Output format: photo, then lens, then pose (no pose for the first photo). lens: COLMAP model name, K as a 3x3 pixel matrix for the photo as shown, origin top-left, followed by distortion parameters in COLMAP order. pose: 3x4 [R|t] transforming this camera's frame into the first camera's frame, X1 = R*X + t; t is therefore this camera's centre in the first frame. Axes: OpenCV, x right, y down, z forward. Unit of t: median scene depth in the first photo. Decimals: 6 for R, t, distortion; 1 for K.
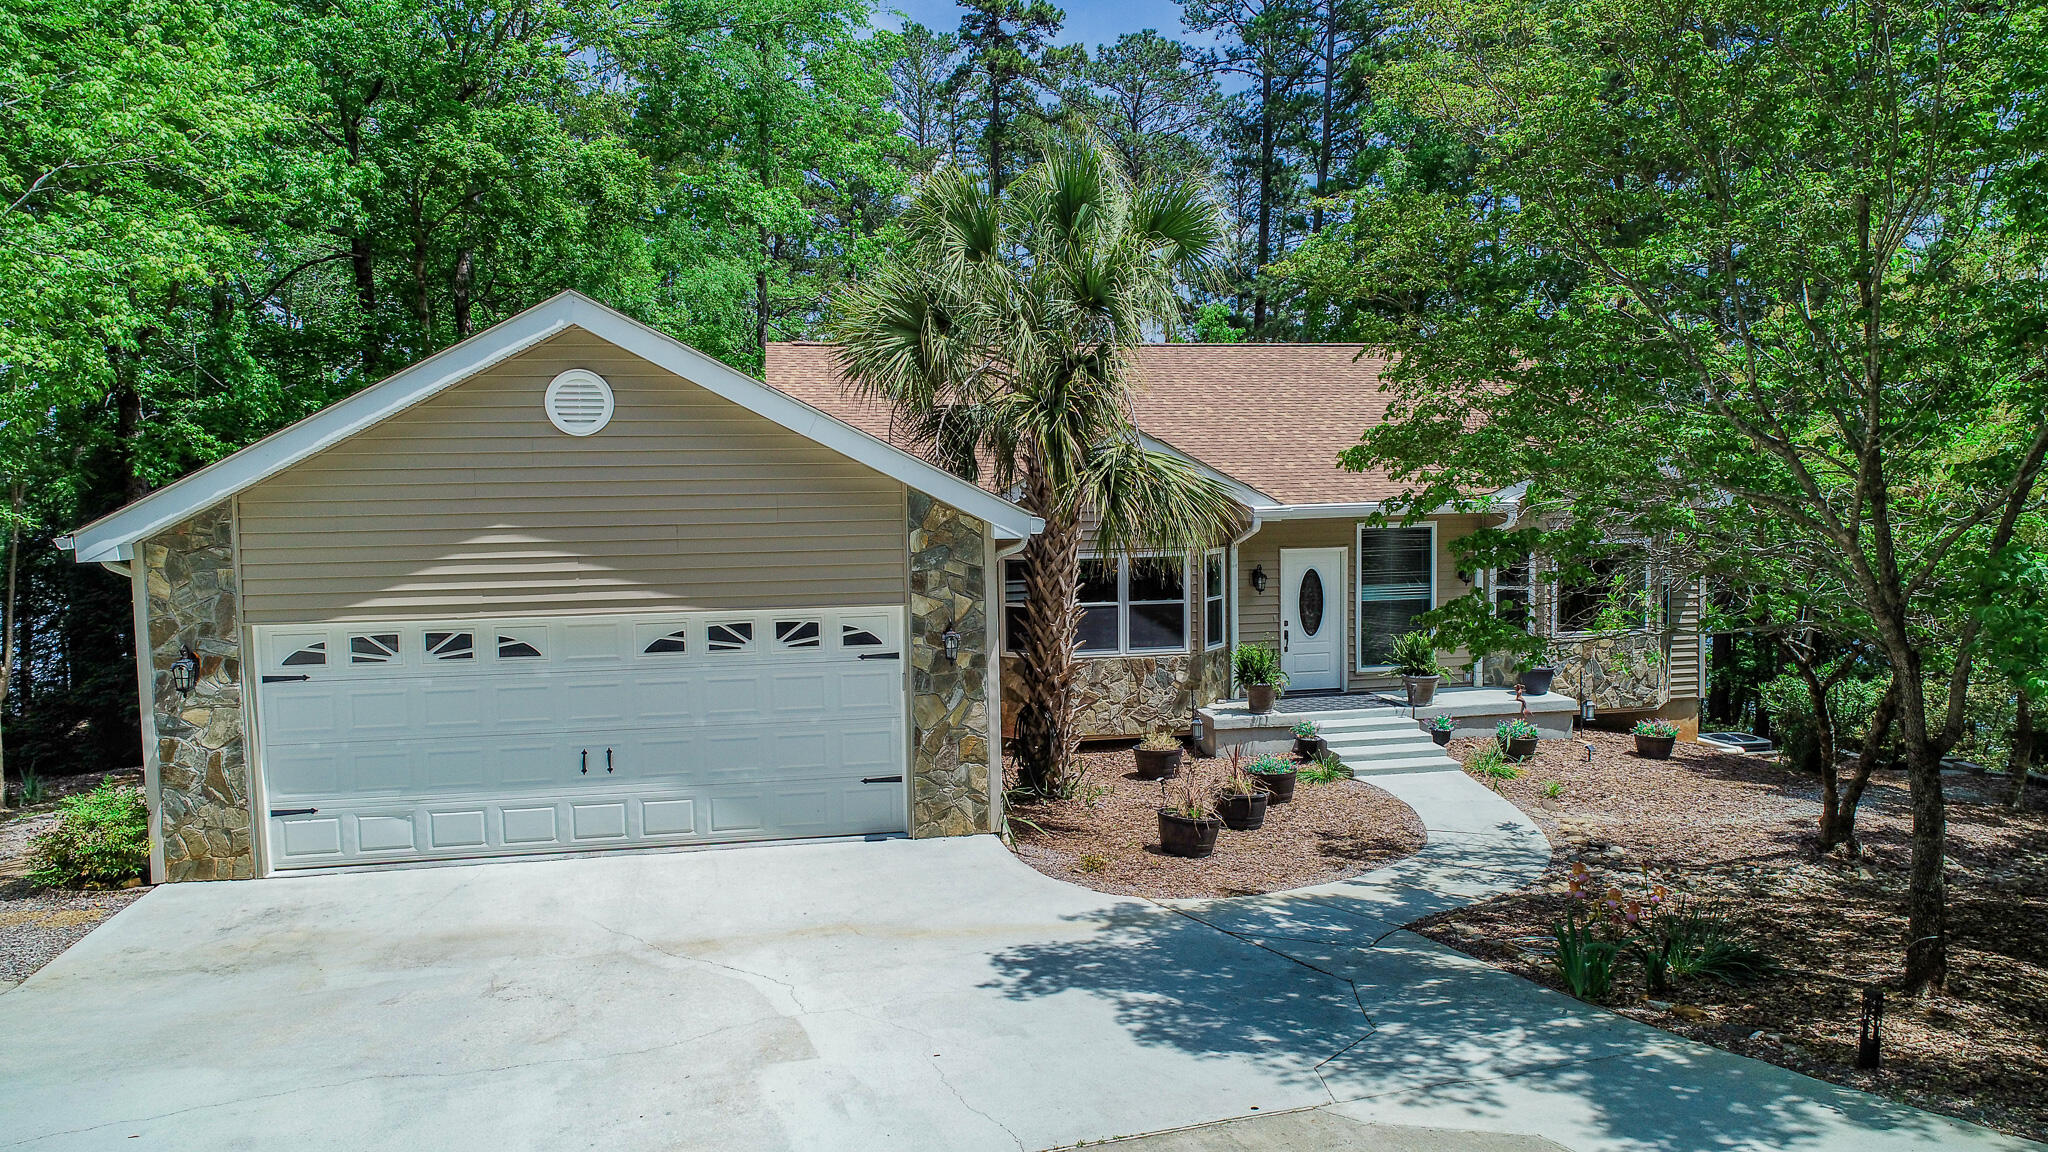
lens RADIAL K [[1359.7, 0, 1024.0], [0, 1359.7, 576.0], [0, 0, 1]] dist [-0.023565, -0.002087]
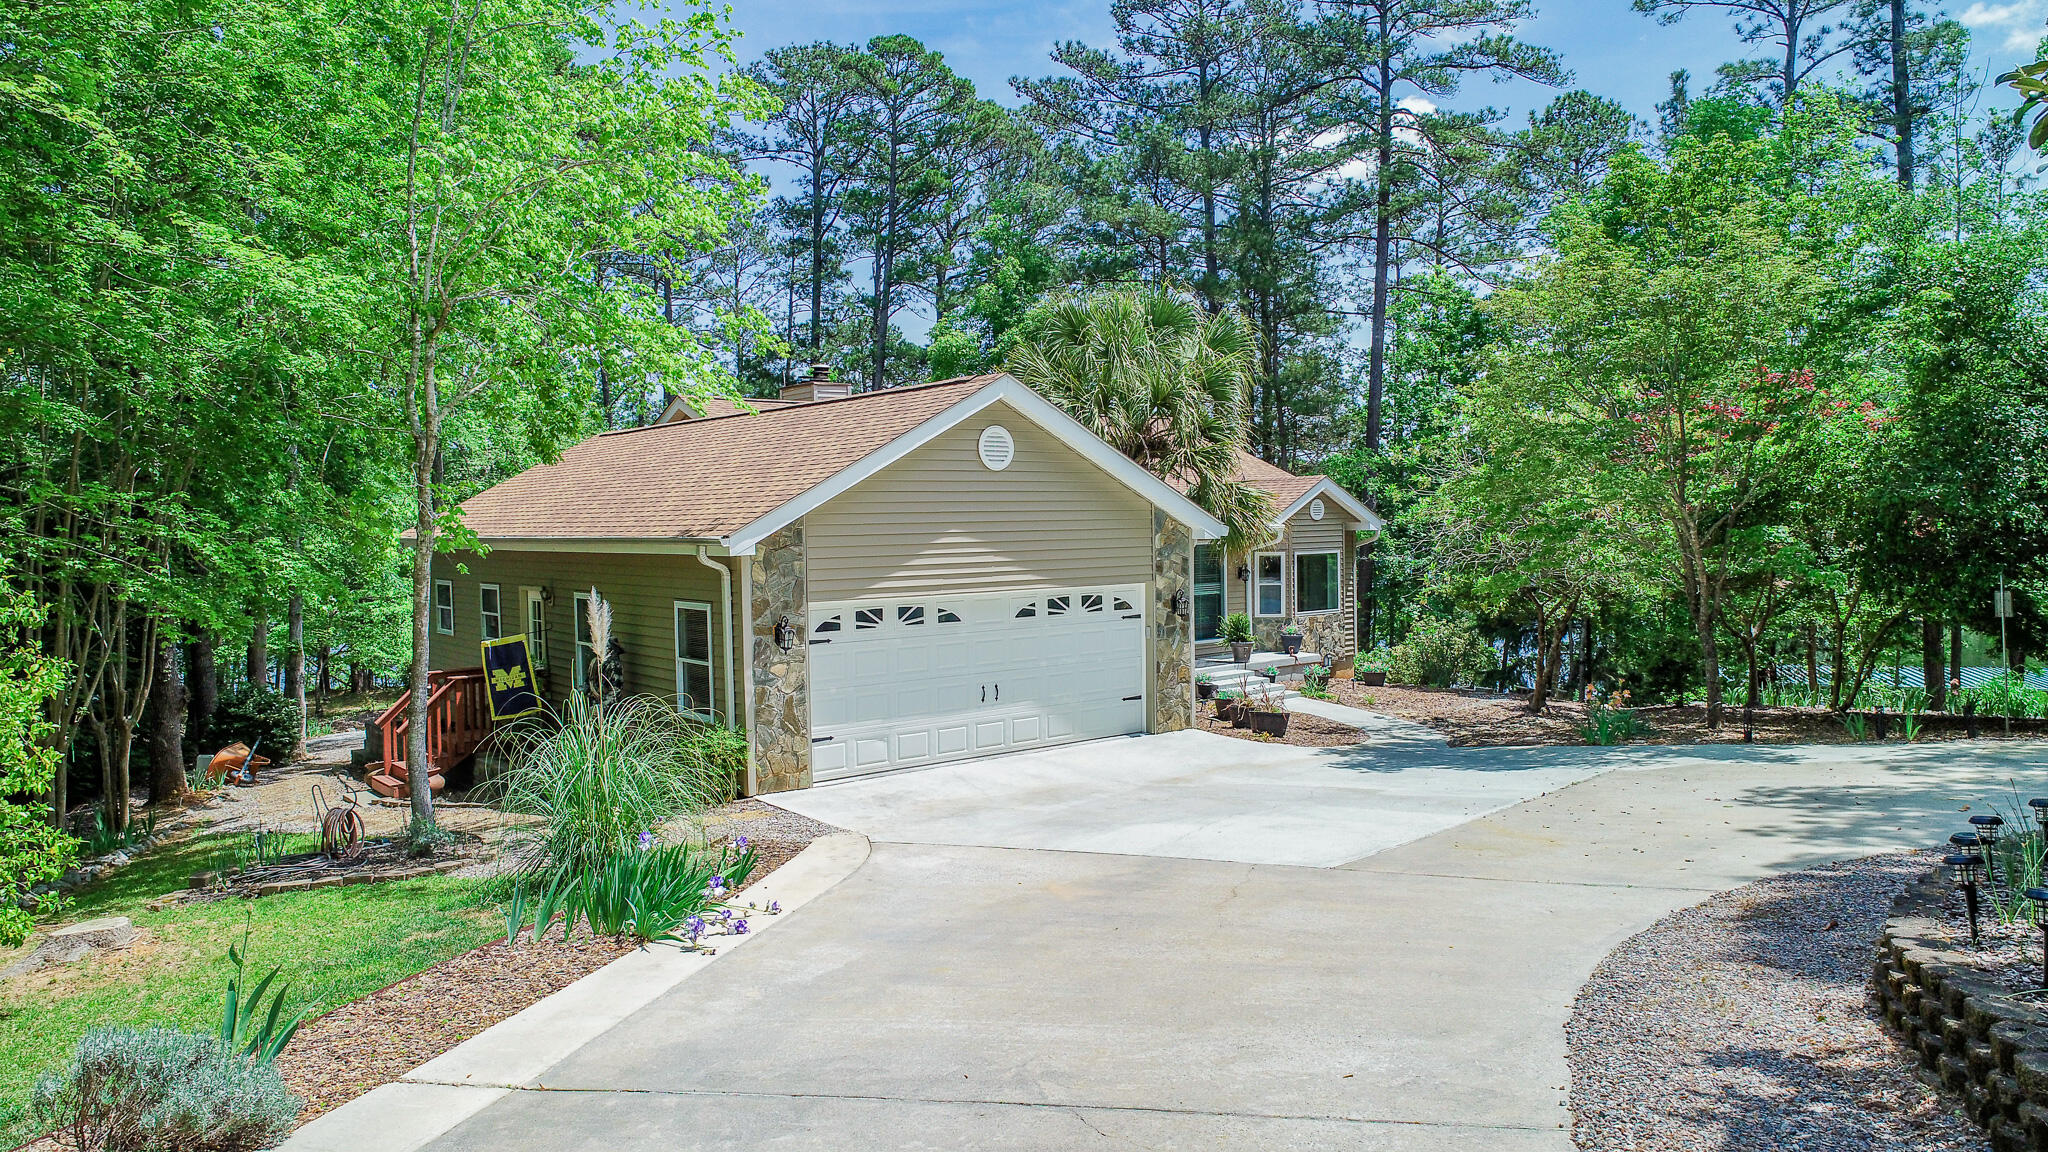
lens RADIAL K [[1359.7, 0, 1024.0], [0, 1359.7, 576.0], [0, 0, 1]] dist [-0.023565, -0.002087]
pose [[0.883172, -0.021063, 0.468576, -0.973229], [0.039924, 0.998742, -0.030354, 0.057098], [-0.467347, 0.045516, 0.882902, -0.316737]]
